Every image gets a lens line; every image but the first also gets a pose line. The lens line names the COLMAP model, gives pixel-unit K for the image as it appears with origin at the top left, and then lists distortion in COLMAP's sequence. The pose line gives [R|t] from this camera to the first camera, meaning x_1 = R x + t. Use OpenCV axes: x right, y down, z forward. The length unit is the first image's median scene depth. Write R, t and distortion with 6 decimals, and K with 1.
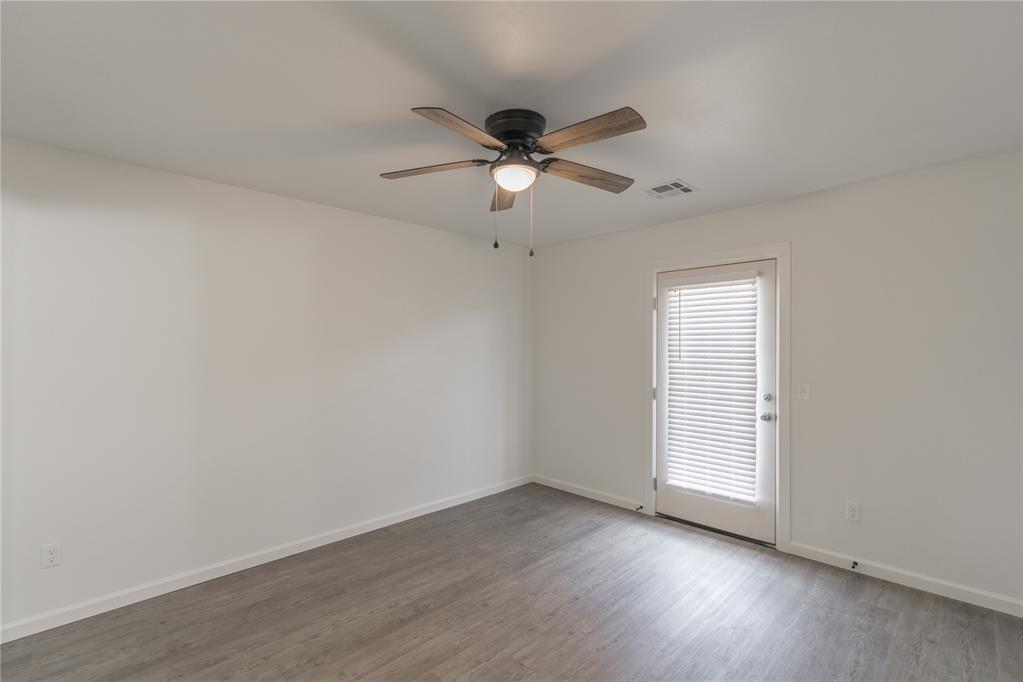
lens RADIAL K [[465.2, 0, 519.1], [0, 465.2, 339.0], [0, 0, 1]] dist [-0.002035, 0.000116]
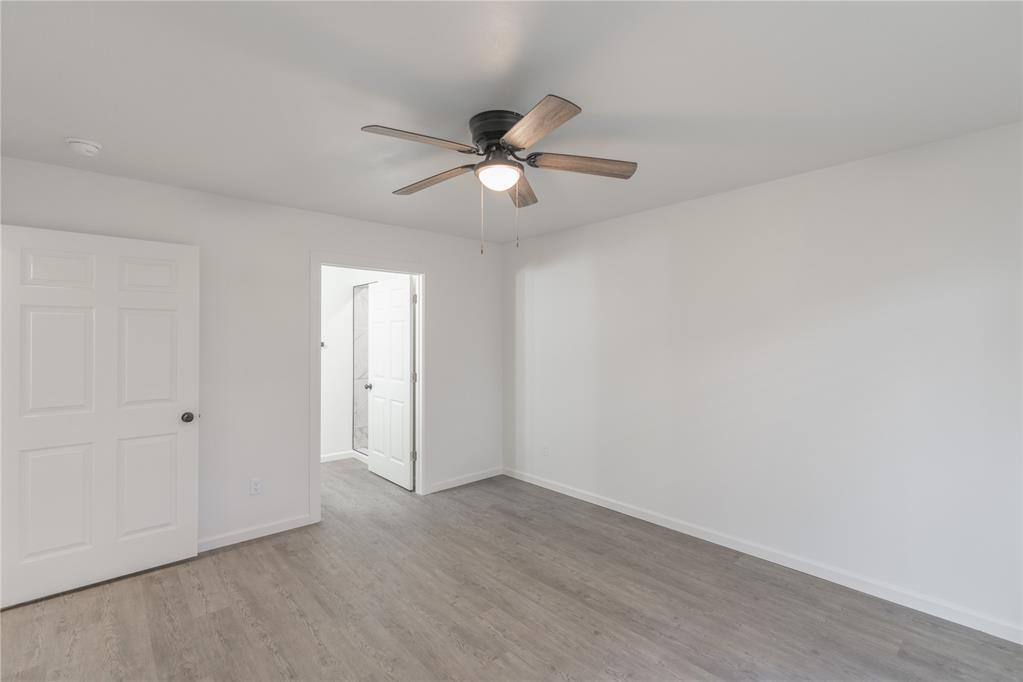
lens RADIAL K [[465.2, 0, 519.1], [0, 465.2, 339.0], [0, 0, 1]] dist [-0.002035, 0.000116]
pose [[-0.060777, 0.003100, -0.998147, 0.837467], [0.025230, 0.999680, 0.001569, -0.000606], [0.997832, -0.025088, -0.060836, 0.928058]]
